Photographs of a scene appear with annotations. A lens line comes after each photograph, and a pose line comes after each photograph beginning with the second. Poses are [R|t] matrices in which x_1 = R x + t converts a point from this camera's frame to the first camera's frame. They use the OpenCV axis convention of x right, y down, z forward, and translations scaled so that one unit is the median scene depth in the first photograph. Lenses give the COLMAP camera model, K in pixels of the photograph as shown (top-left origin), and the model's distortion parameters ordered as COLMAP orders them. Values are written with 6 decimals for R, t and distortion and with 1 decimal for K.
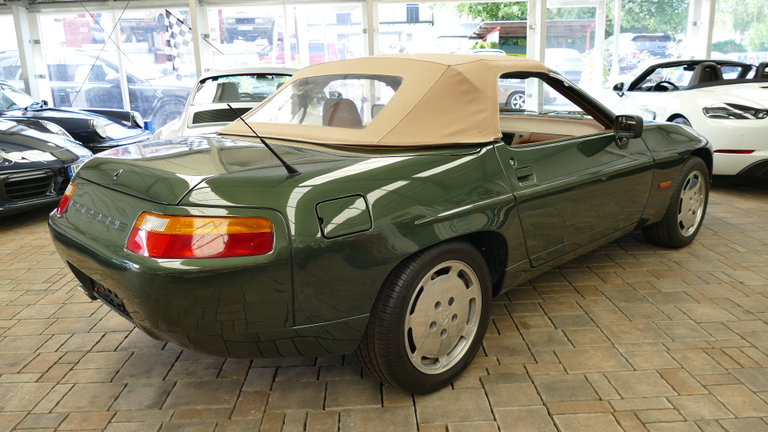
lens RADIAL K [[588.0, 0, 384.0], [0, 588.0, 216.0], [0, 0, 1]] dist [-0.034373, 0.002259]
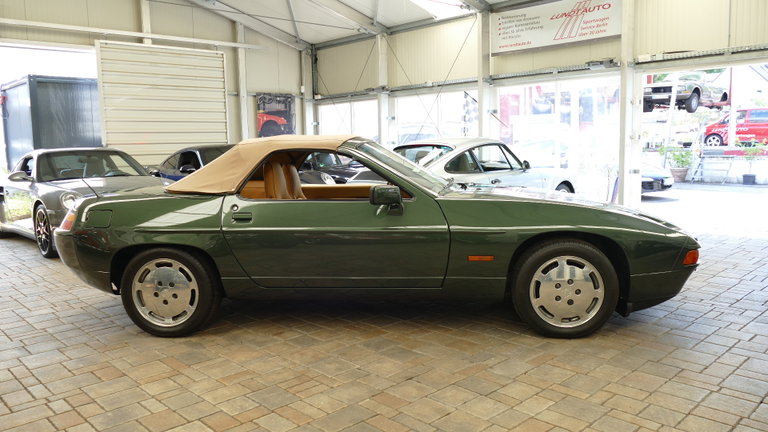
lens RADIAL K [[588.0, 0, 384.0], [0, 588.0, 216.0], [0, 0, 1]] dist [-0.034373, 0.002259]
pose [[0.677513, 0.099605, -0.728735, 1.178166], [-0.178166, 0.983505, -0.031215, -0.069460], [0.713605, 0.150985, 0.684084, 0.183538]]
